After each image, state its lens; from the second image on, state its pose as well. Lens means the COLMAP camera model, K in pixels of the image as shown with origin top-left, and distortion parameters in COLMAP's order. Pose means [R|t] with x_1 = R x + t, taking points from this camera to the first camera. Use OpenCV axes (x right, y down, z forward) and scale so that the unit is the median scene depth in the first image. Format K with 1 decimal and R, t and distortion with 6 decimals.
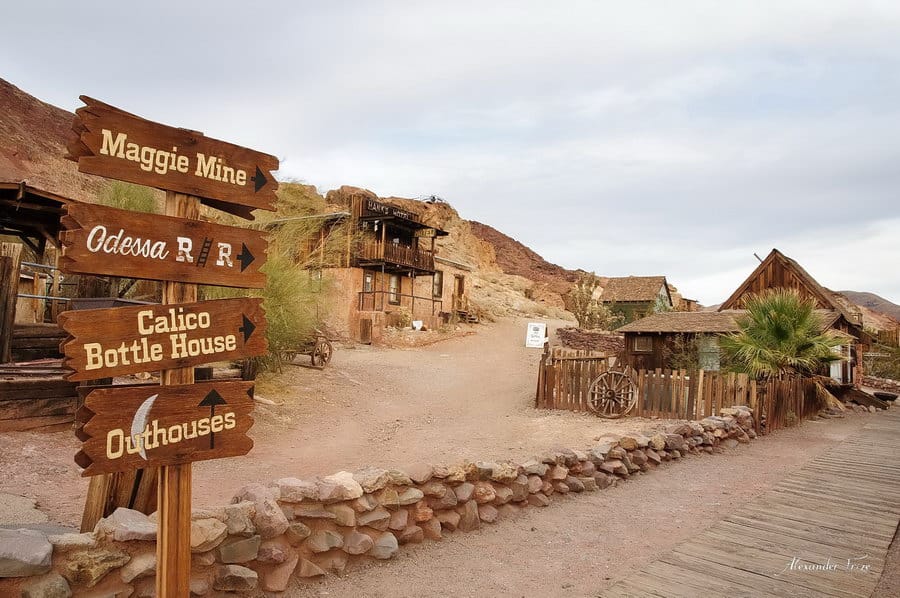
lens RADIAL K [[644.2, 0, 448.7], [0, 644.2, 311.1], [0, 0, 1]] dist [-0.104779, 0.095904]
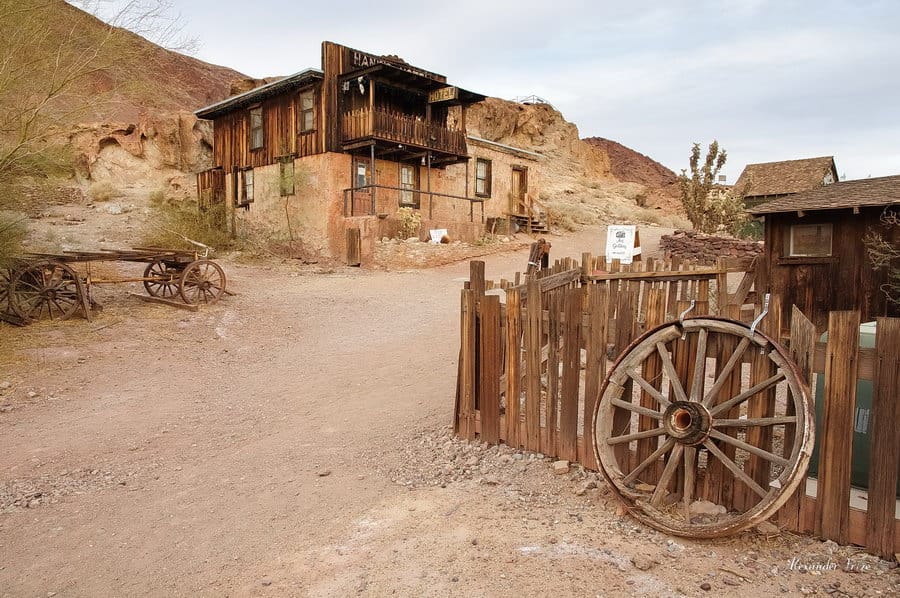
lens RADIAL K [[644.2, 0, 448.7], [0, 644.2, 311.1], [0, 0, 1]] dist [-0.104779, 0.095904]
pose [[0.979315, -0.018688, -0.201479, 0.096631], [0.041140, 0.993317, 0.107836, 0.028225], [0.198117, -0.113894, 0.973539, 0.343282]]
